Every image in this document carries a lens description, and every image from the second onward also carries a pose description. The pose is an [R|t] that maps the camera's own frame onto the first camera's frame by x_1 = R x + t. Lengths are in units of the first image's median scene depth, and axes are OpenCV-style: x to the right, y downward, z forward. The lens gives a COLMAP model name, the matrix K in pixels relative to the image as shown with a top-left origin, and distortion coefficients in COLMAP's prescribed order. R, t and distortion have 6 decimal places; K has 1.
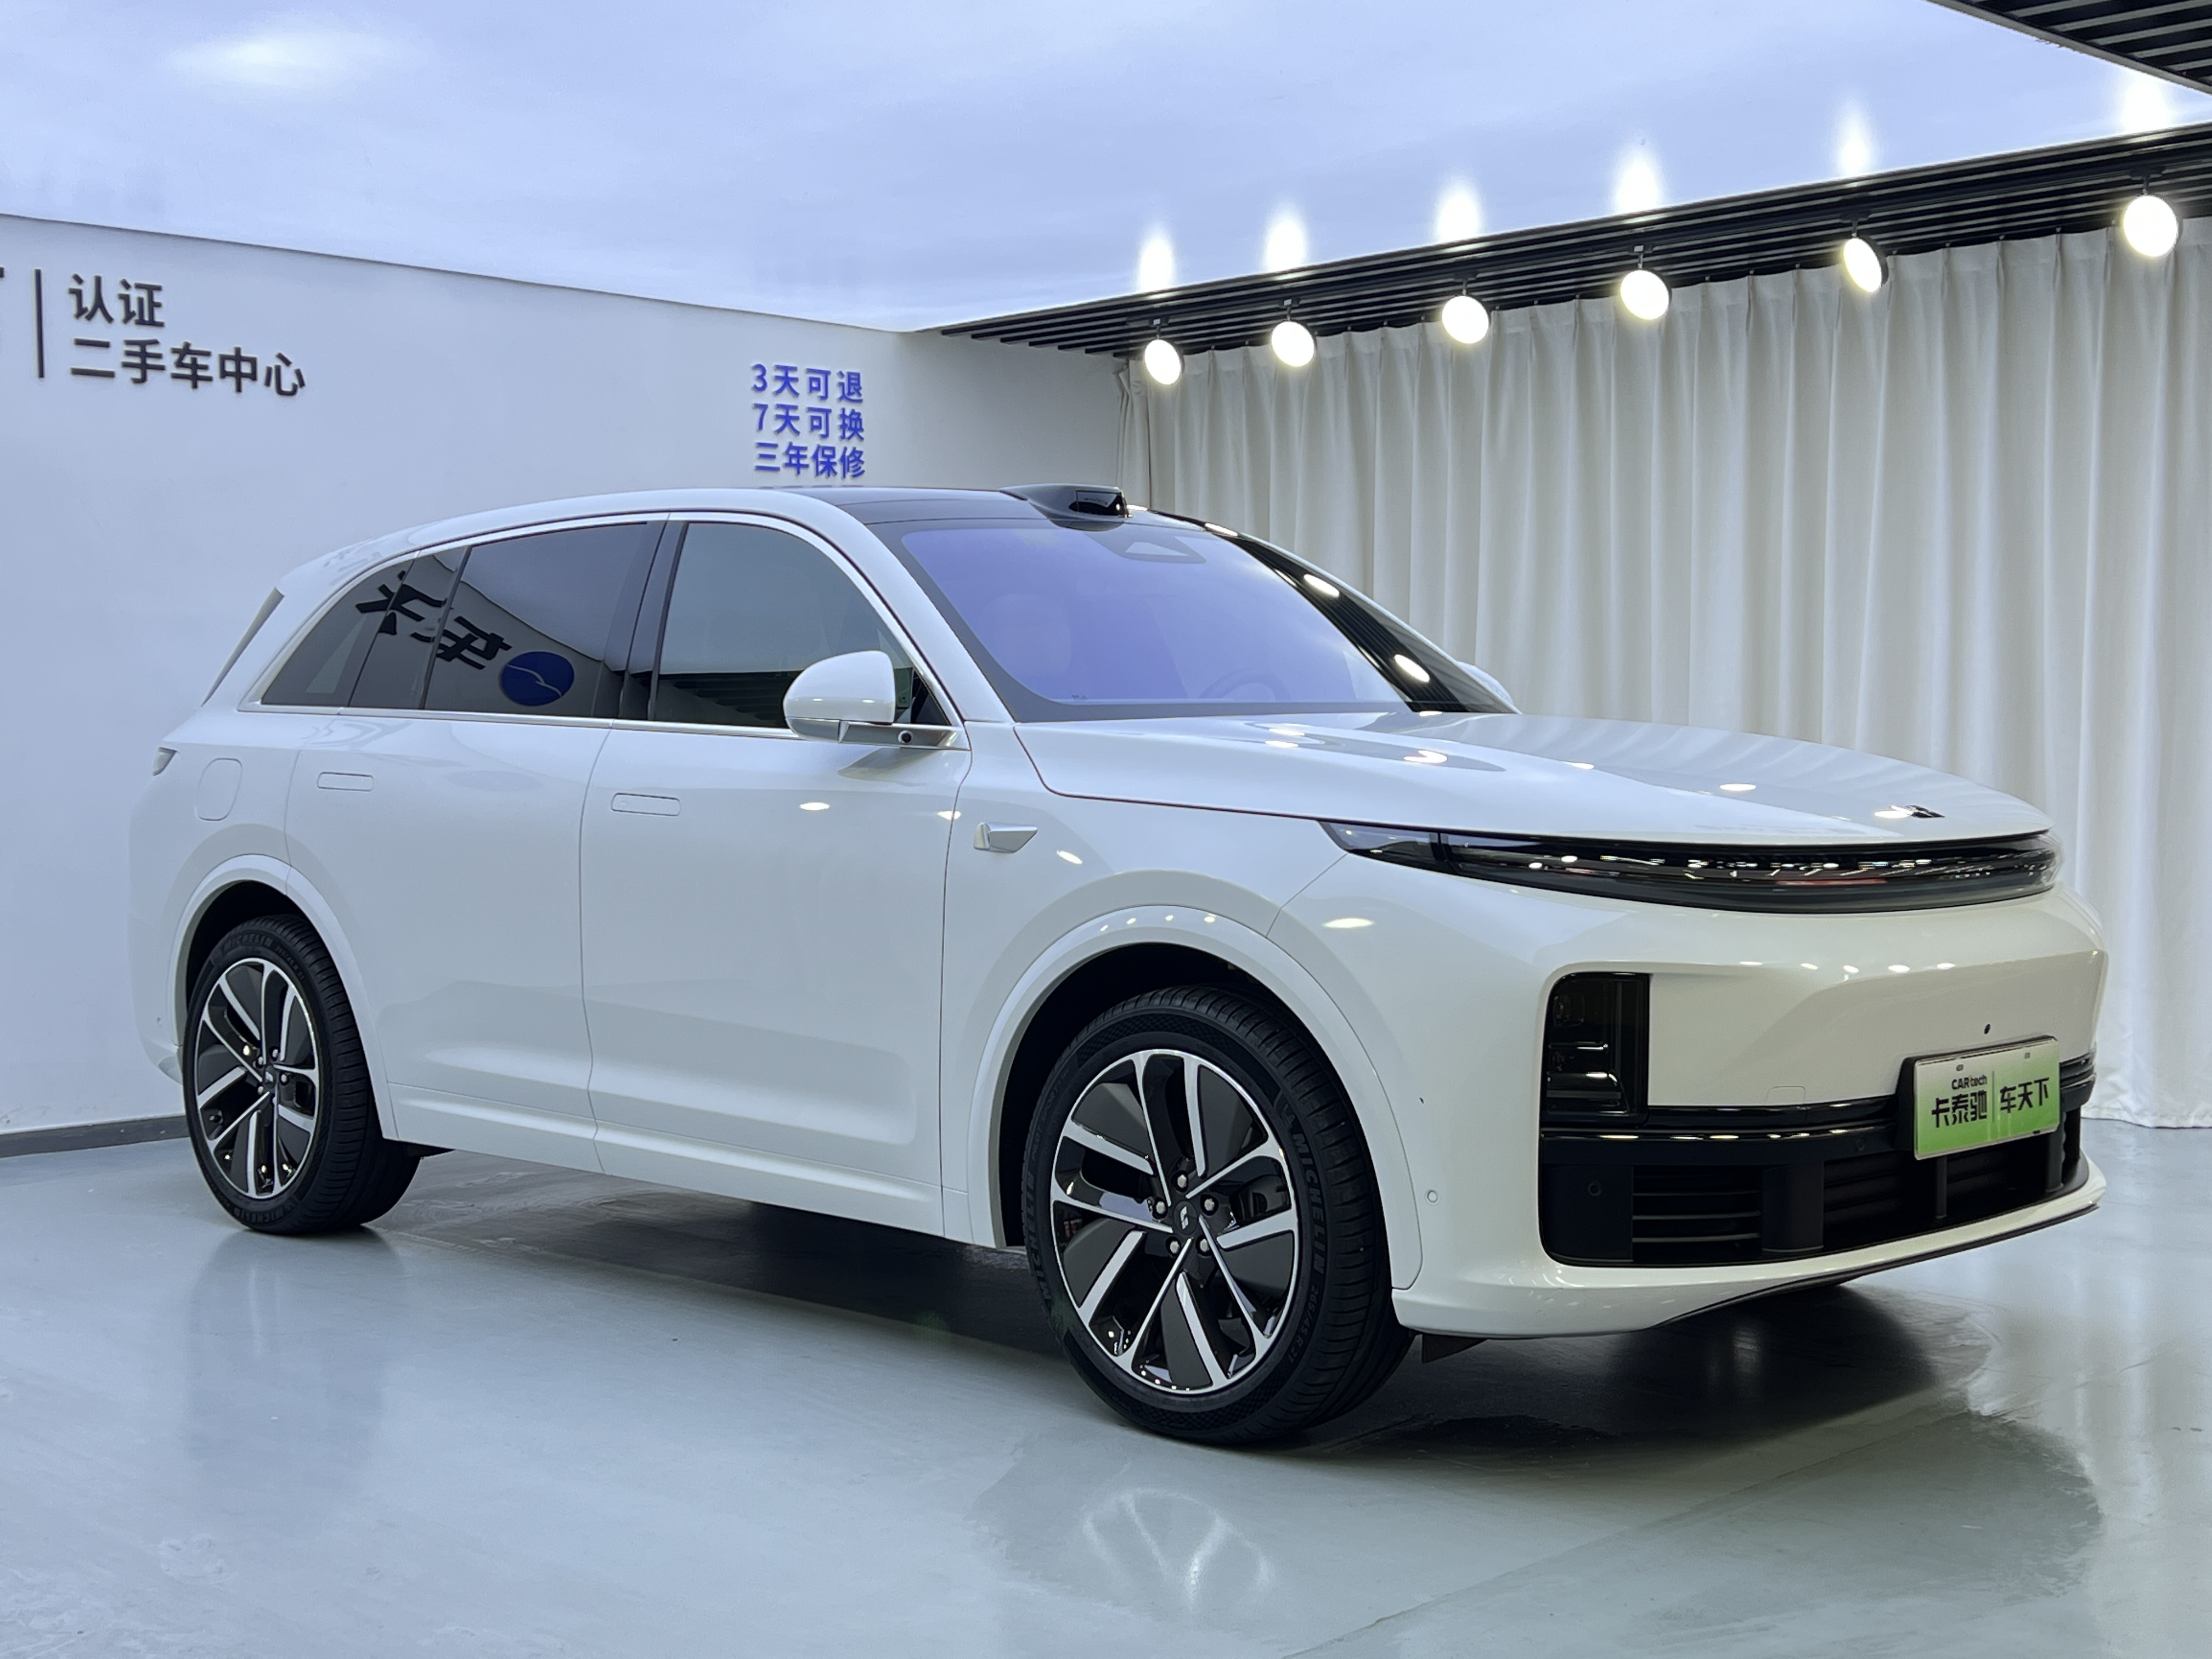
lens RADIAL K [[2827.3, 0, 1110.3], [0, 2827.3, 838.5], [0, 0, 1]] dist [0.013472, 0.000000]
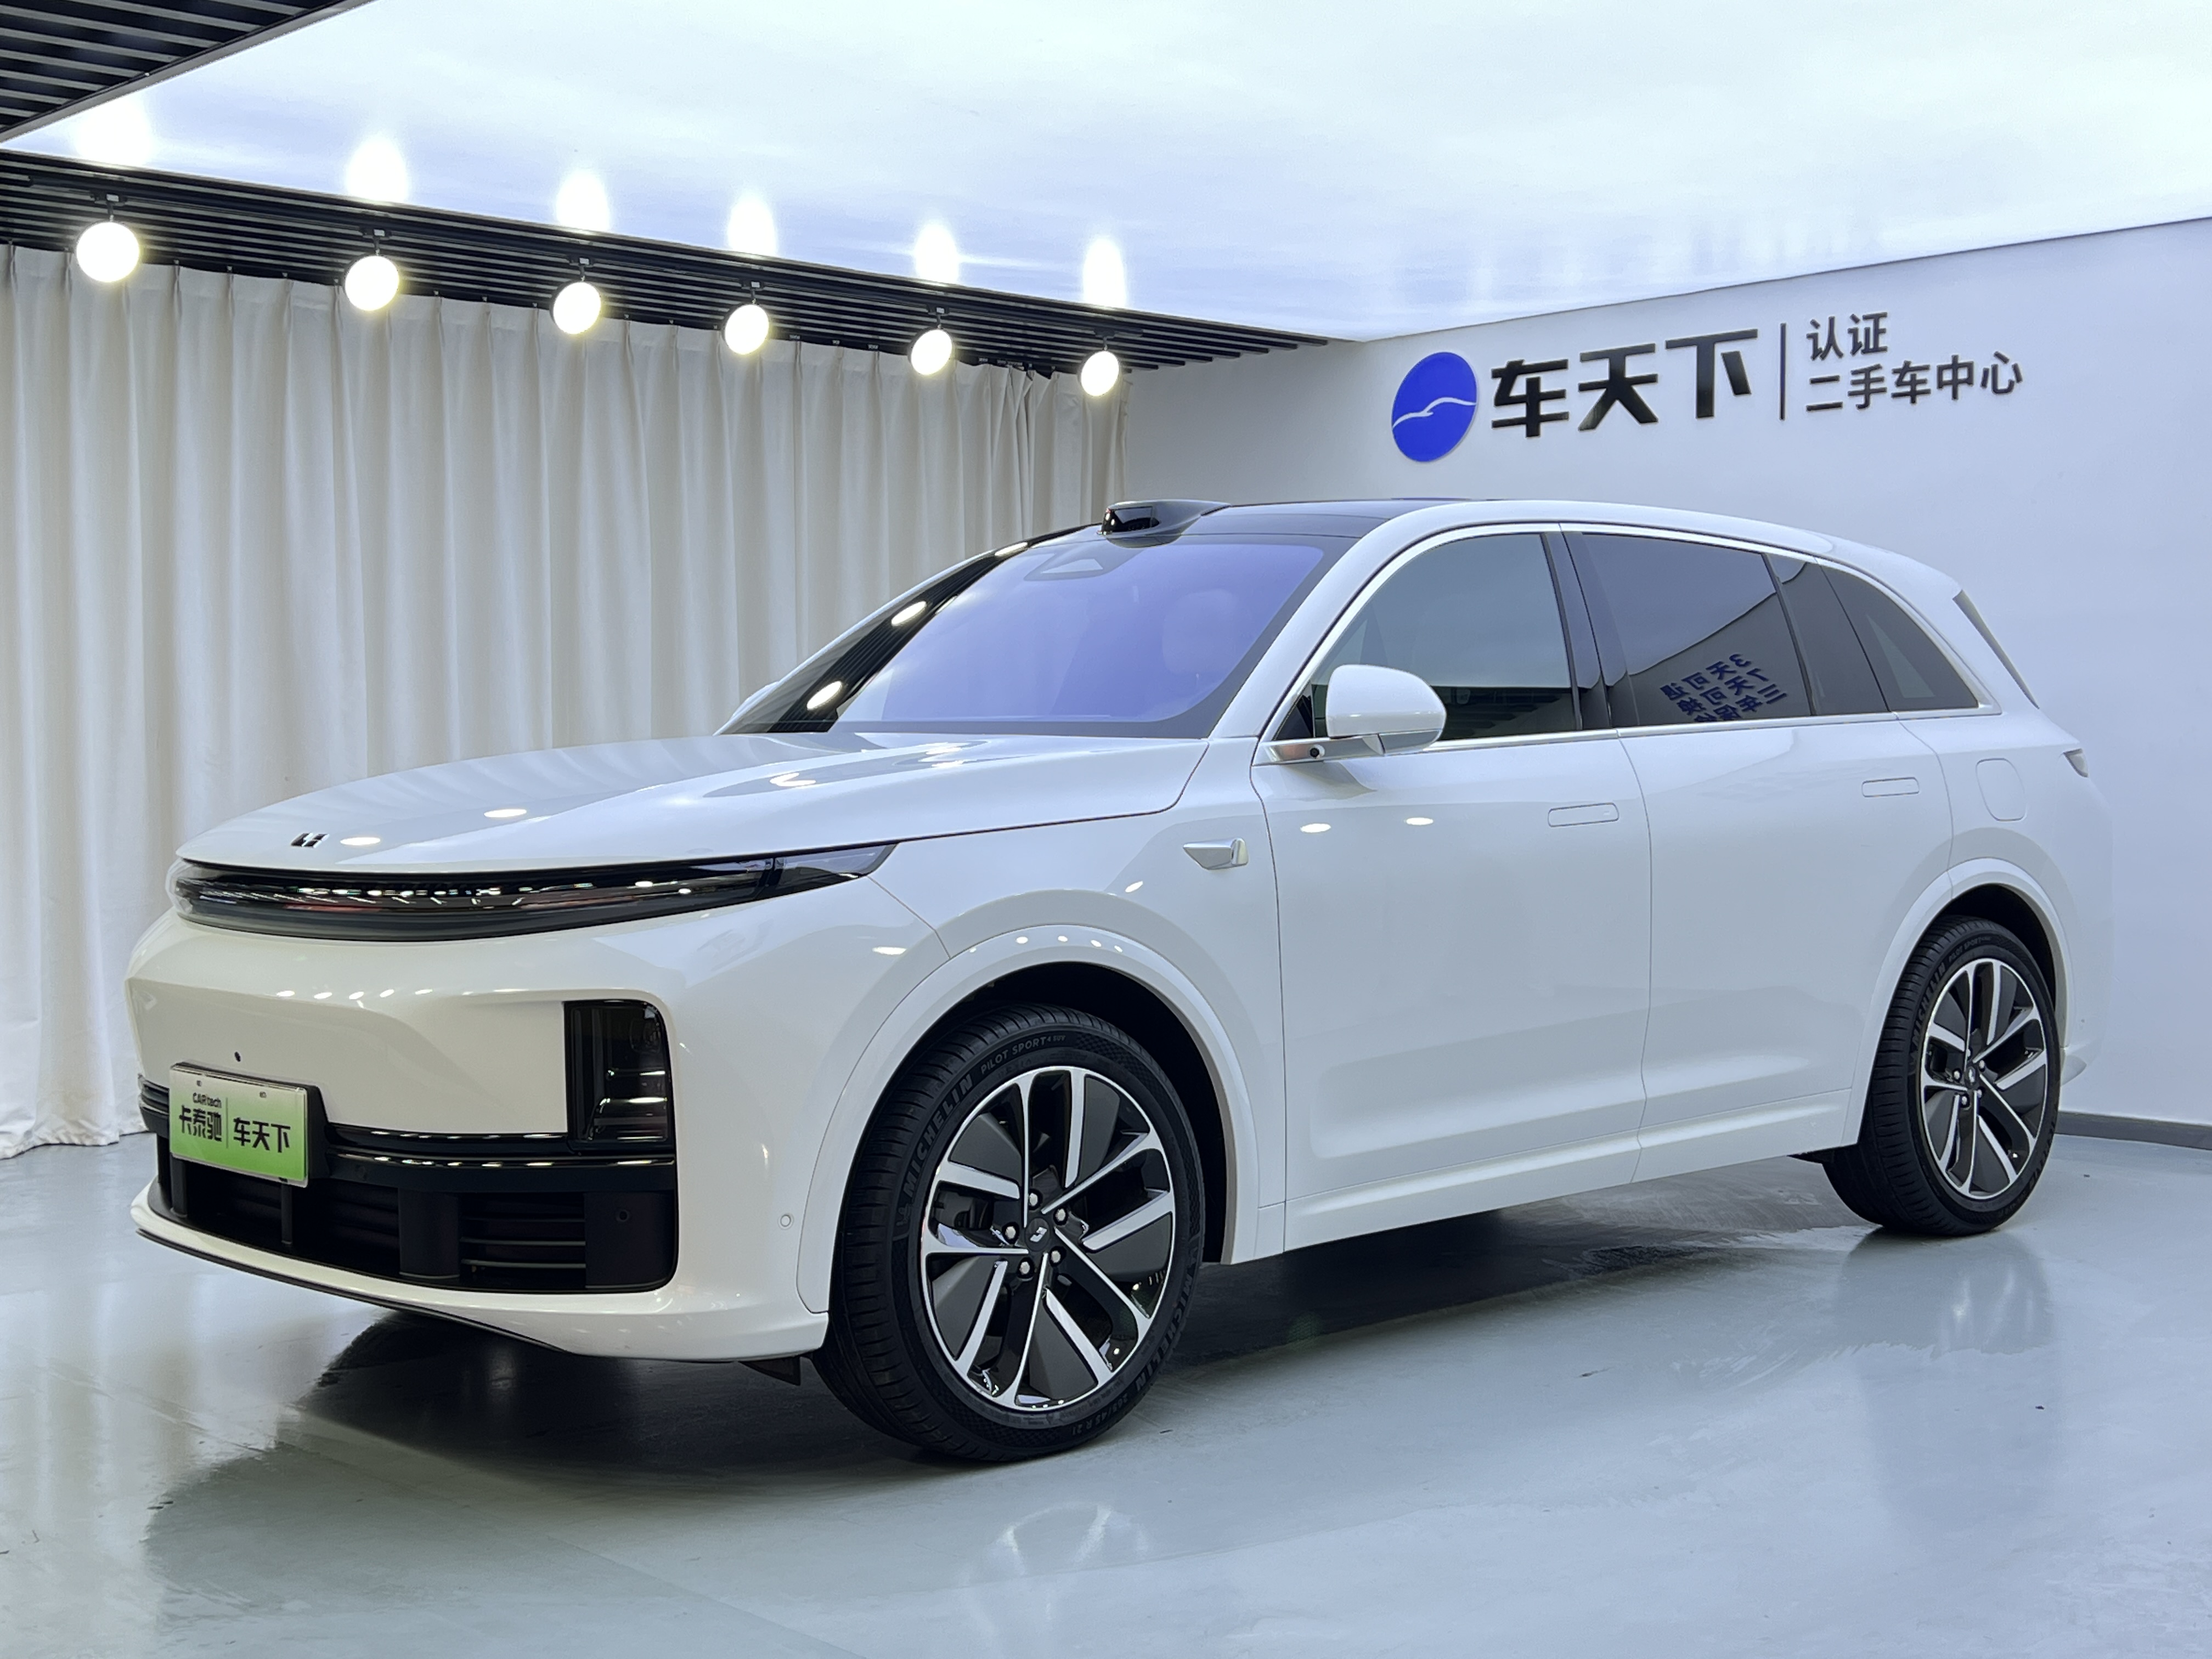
lens RADIAL K [[2794.4, 0, 1118.6], [0, 2794.4, 831.9], [0, 0, 1]] dist [0.020346, 0.000000]
pose [[-0.003462, 0.036226, -0.999338, 0.715467], [-0.029100, 0.998917, 0.036312, -0.031486], [0.999571, 0.029206, -0.002404, 0.724115]]
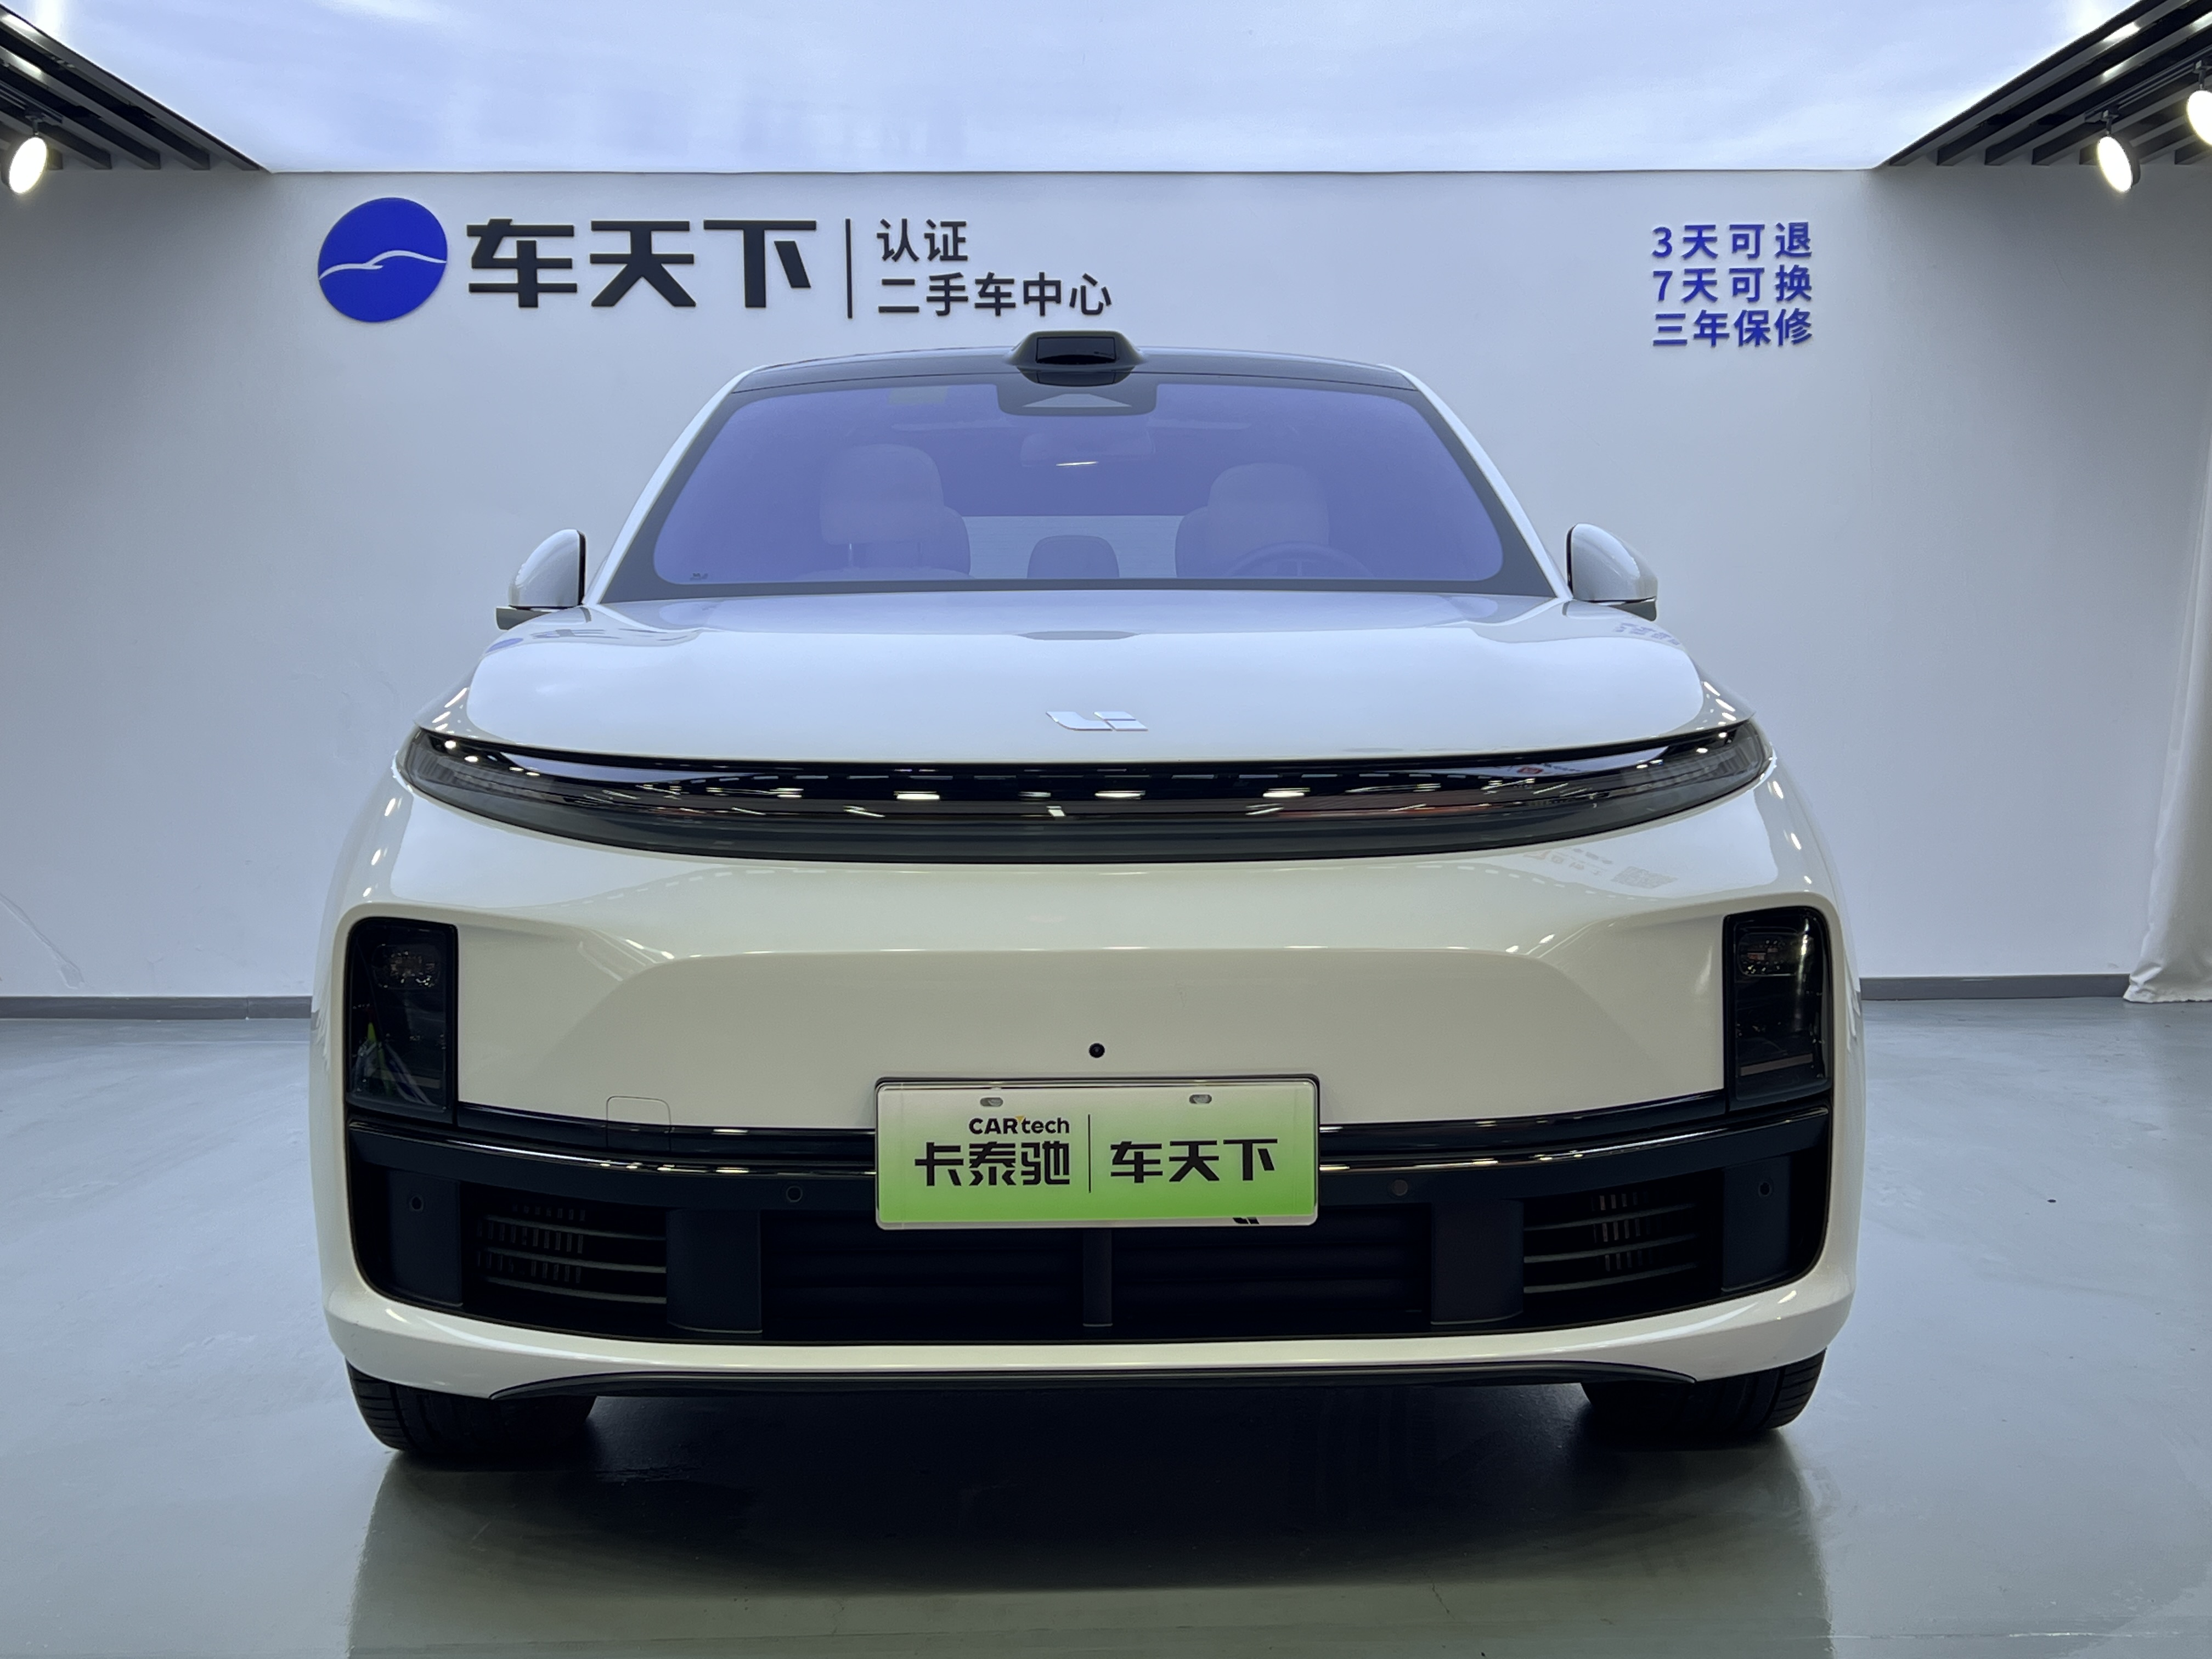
lens RADIAL K [[2655.3, 0, 1137.0], [0, 2655.3, 790.3], [0, 0, 1]] dist [0.145105, 0.000000]
pose [[0.731434, 0.029284, -0.681284, 0.406096], [-0.020167, 0.999569, 0.021313, -0.003432], [0.681614, -0.001849, 0.731709, 0.306427]]
